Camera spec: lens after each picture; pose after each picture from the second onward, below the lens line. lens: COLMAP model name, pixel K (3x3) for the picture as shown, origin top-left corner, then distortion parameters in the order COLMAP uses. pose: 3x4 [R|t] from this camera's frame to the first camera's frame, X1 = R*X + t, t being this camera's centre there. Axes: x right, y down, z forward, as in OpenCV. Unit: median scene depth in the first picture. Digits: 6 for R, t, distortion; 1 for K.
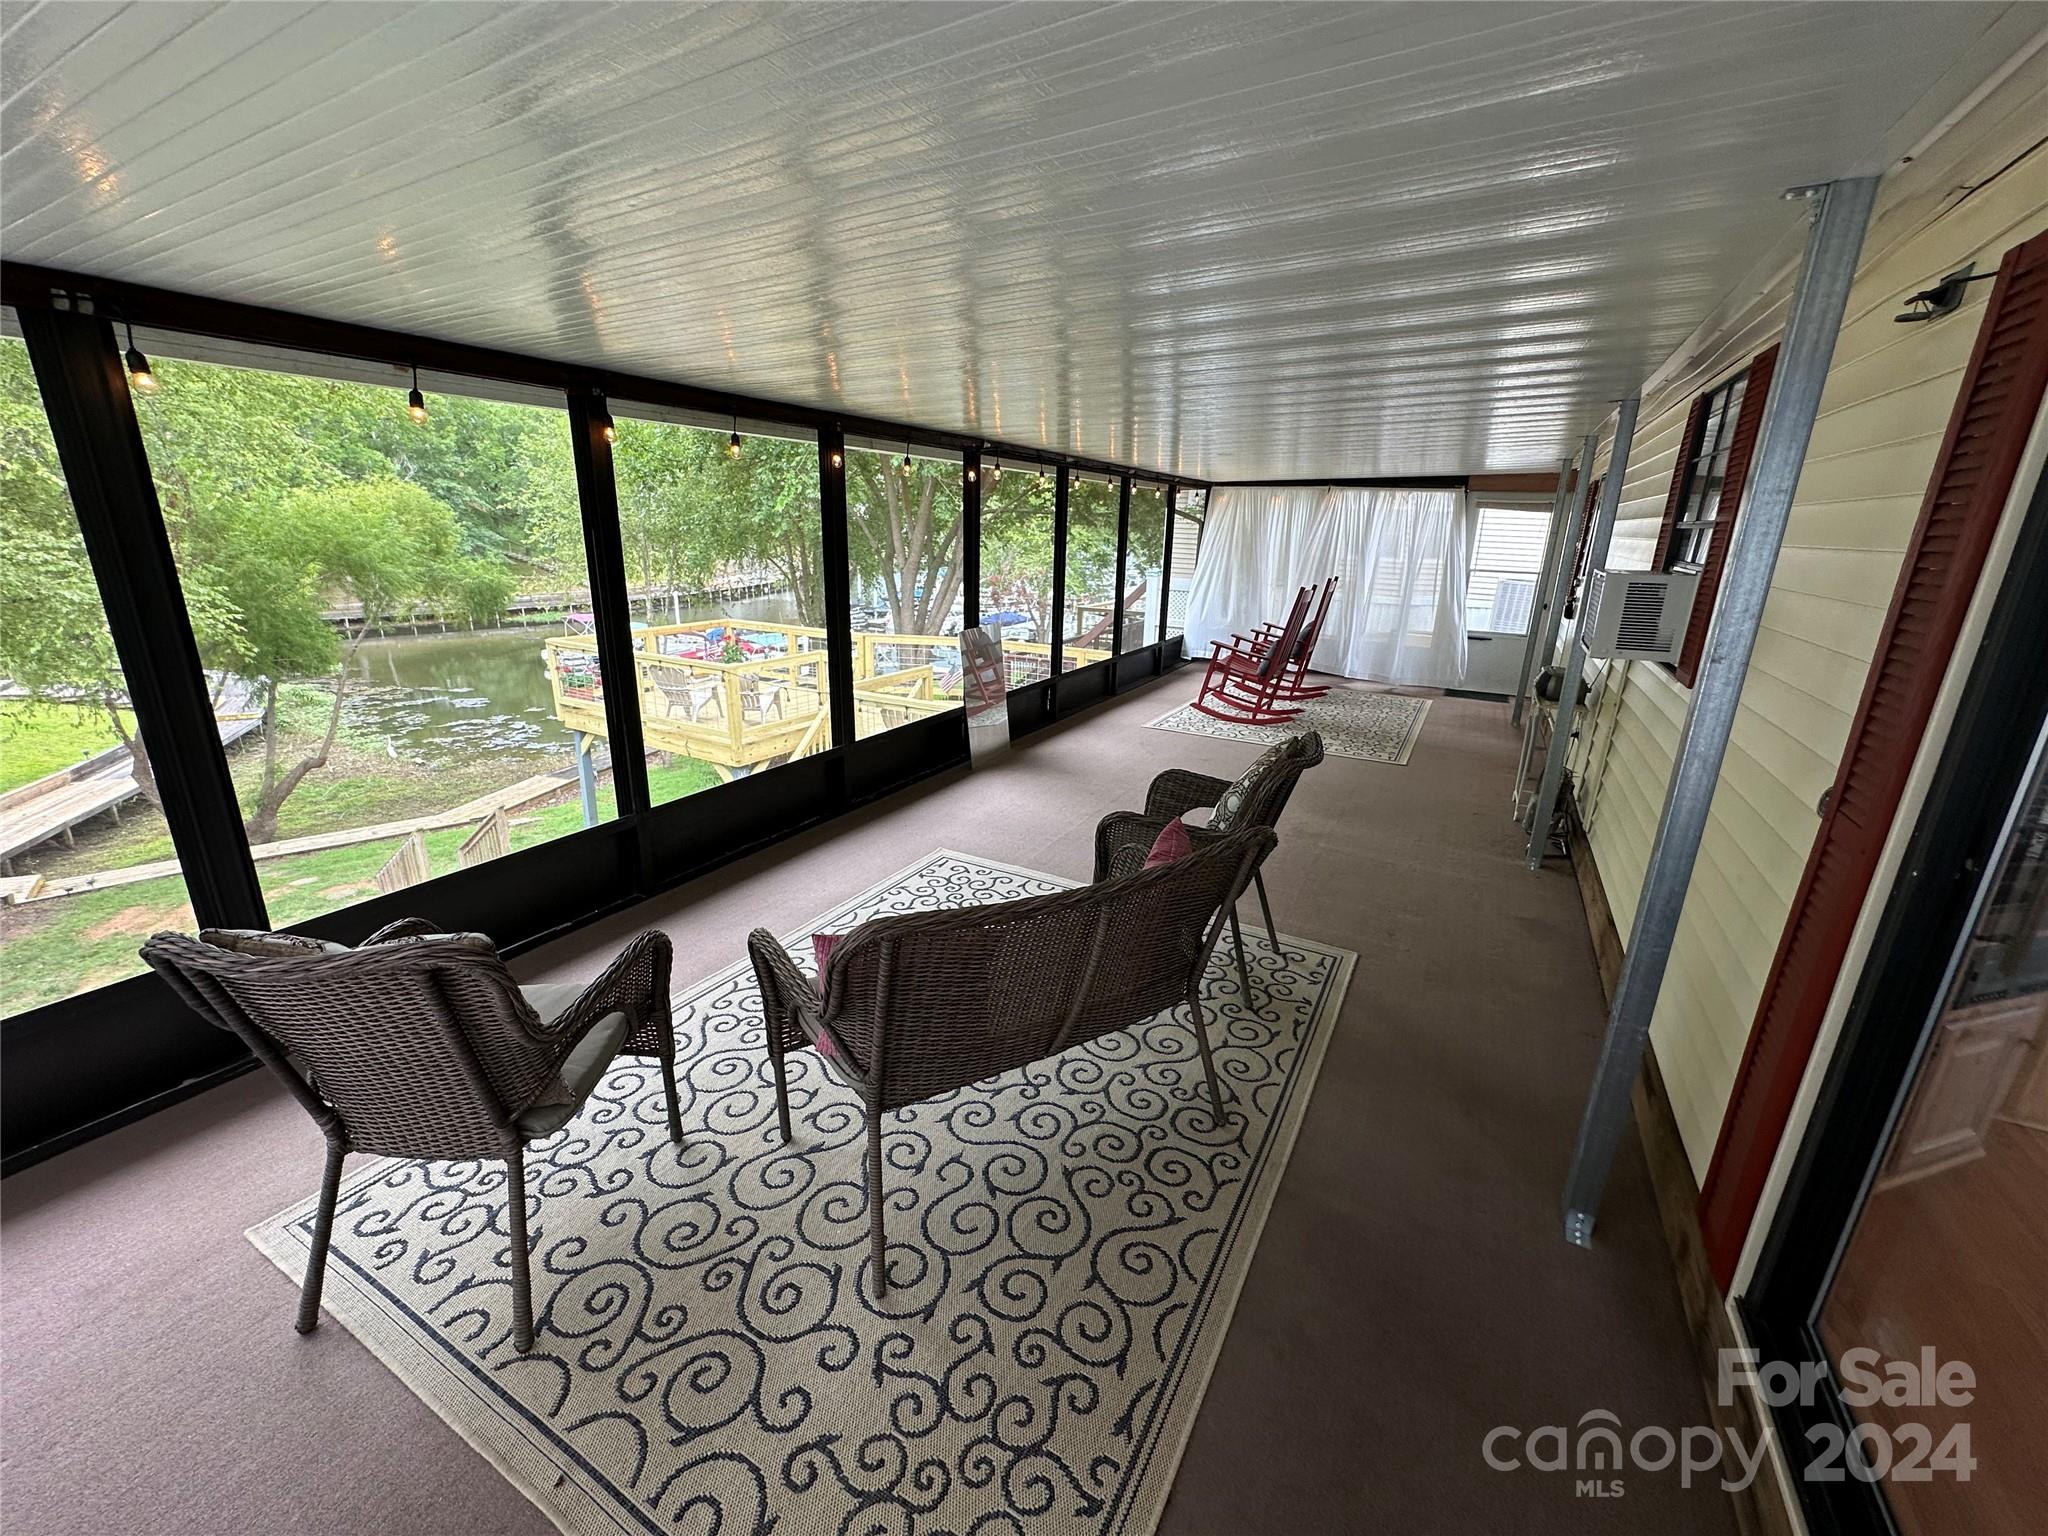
lens RADIAL K [[816.8, 0, 1025.4], [0, 816.8, 765.4], [0, 0, 1]] dist [-0.002560, 0.000304]
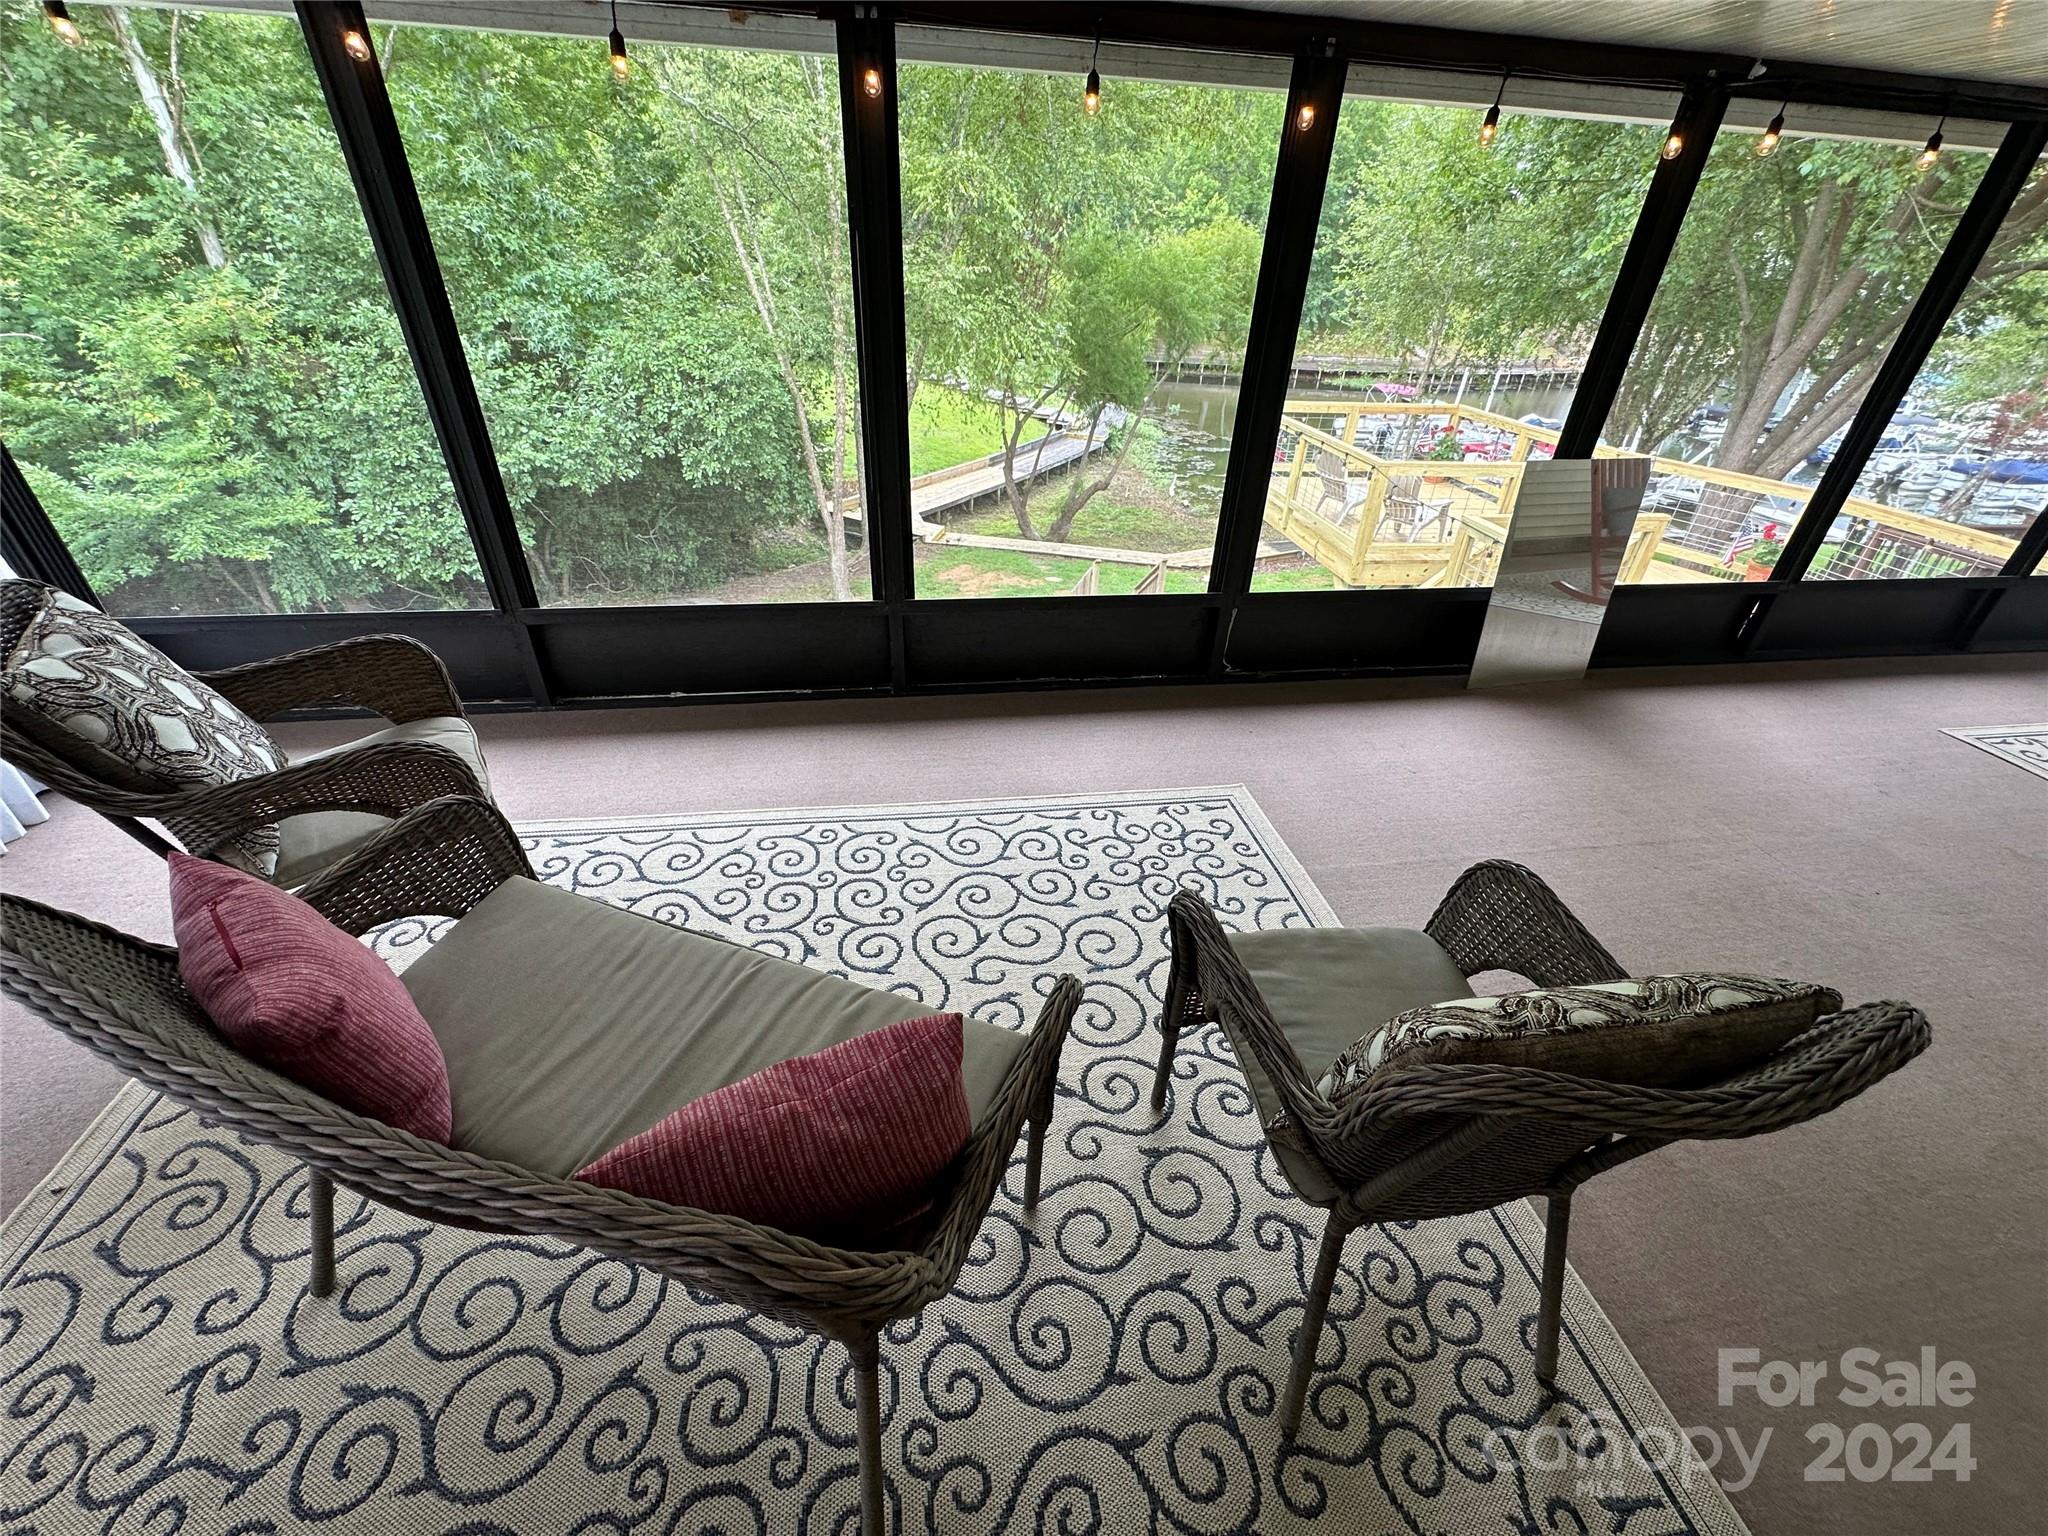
lens RADIAL K [[816.8, 0, 1025.4], [0, 816.8, 765.4], [0, 0, 1]] dist [-0.002560, 0.000304]
pose [[0.616156, 0.424058, -0.663722, 0.086600], [-0.248621, 0.904321, 0.346975, -0.039038], [0.747355, -0.048775, 0.662632, 0.162655]]
